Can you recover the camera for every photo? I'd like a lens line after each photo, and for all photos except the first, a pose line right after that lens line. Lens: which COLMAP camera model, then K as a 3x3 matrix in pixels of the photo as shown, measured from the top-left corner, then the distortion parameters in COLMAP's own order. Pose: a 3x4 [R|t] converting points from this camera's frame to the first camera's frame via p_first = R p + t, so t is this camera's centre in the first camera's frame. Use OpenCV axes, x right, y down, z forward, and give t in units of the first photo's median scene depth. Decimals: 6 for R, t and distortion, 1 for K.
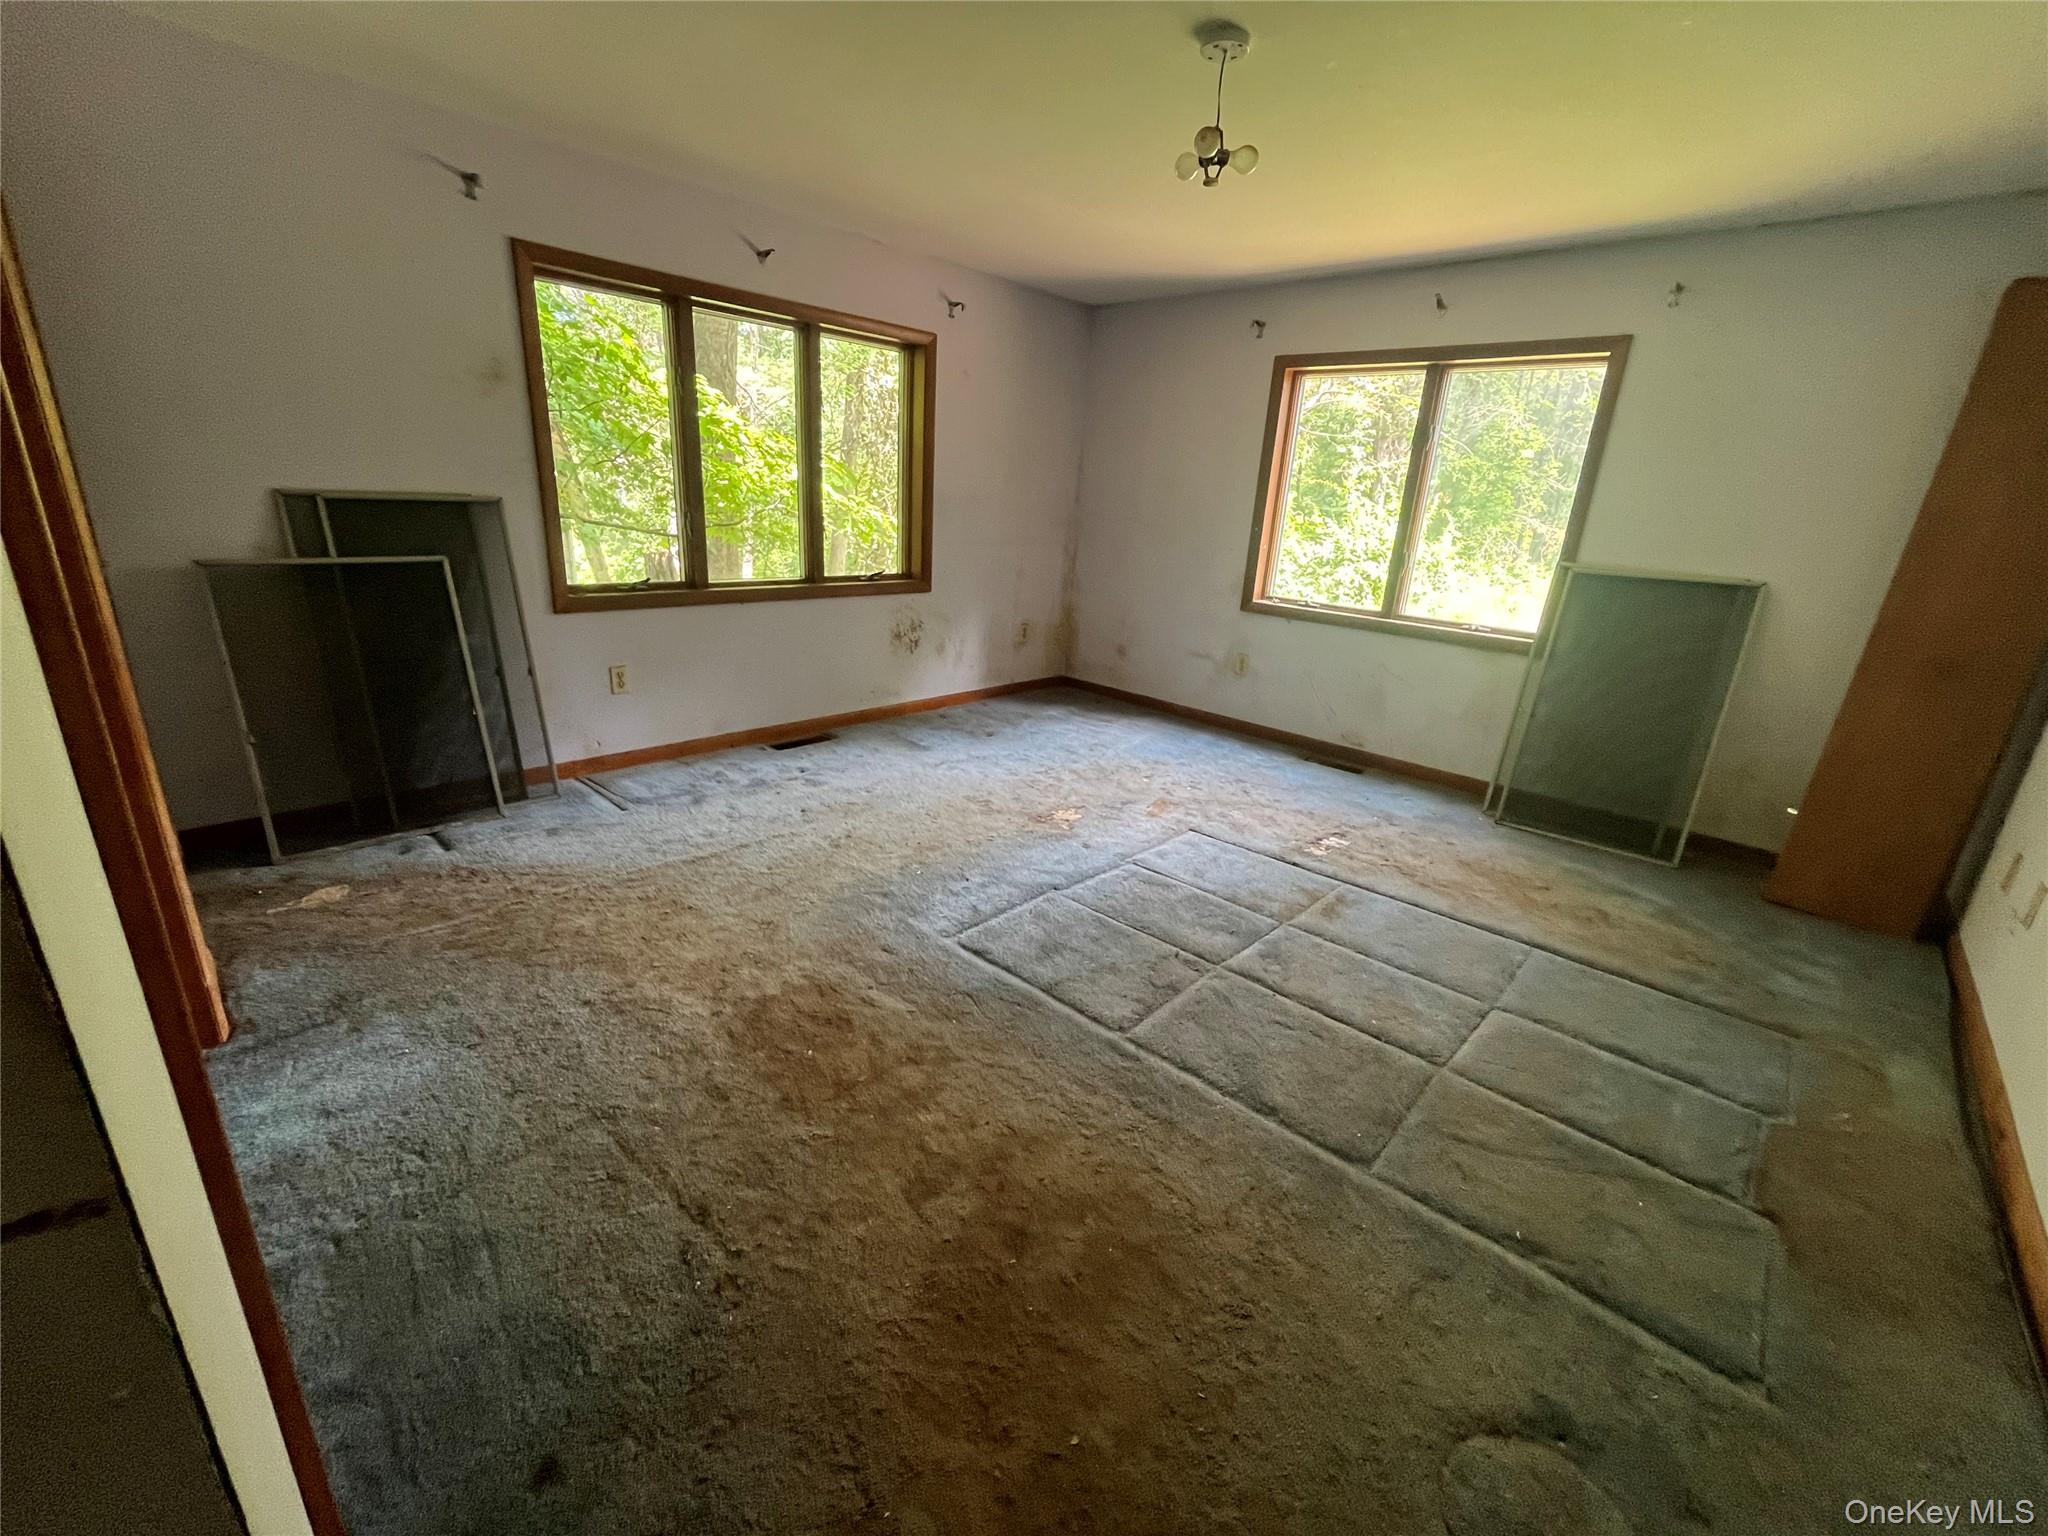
lens RADIAL K [[829.6, 0, 1024.0], [0, 829.6, 768.0], [0, 0, 1]] dist [-0.001980, 0.000240]
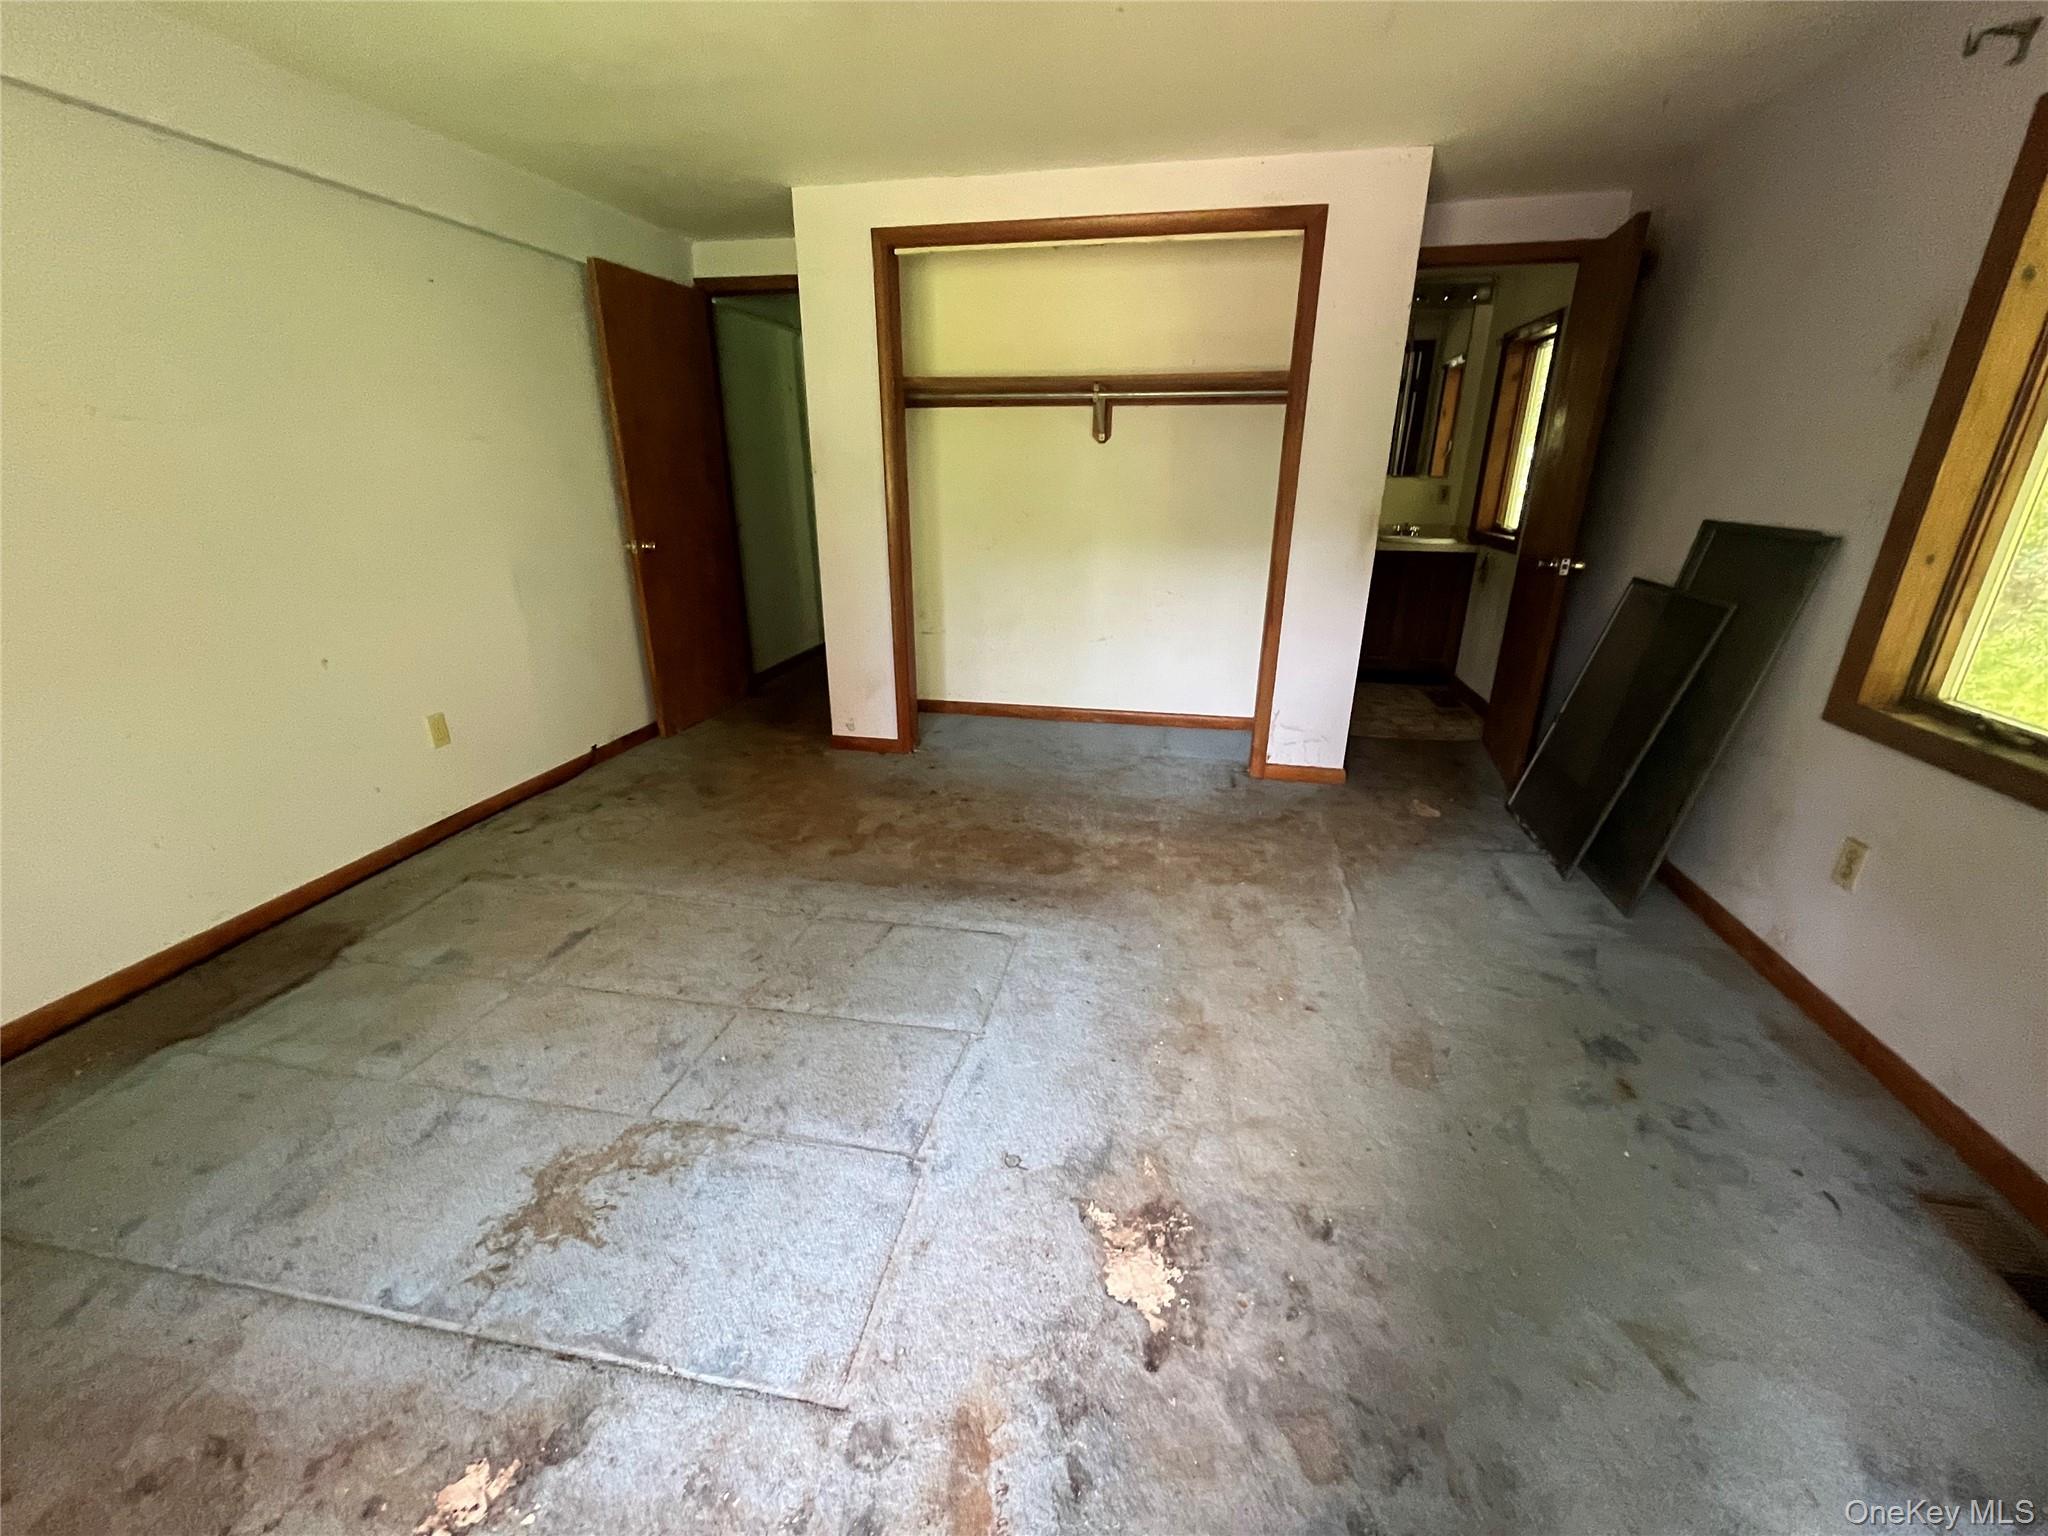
lens RADIAL K [[829.6, 0, 1024.0], [0, 829.6, 768.0], [0, 0, 1]] dist [-0.001980, 0.000240]
pose [[-0.847280, 0.122406, -0.516849, 0.350623], [-0.220710, 0.803956, 0.552216, -0.446854], [0.483118, 0.581955, -0.654160, 1.368943]]
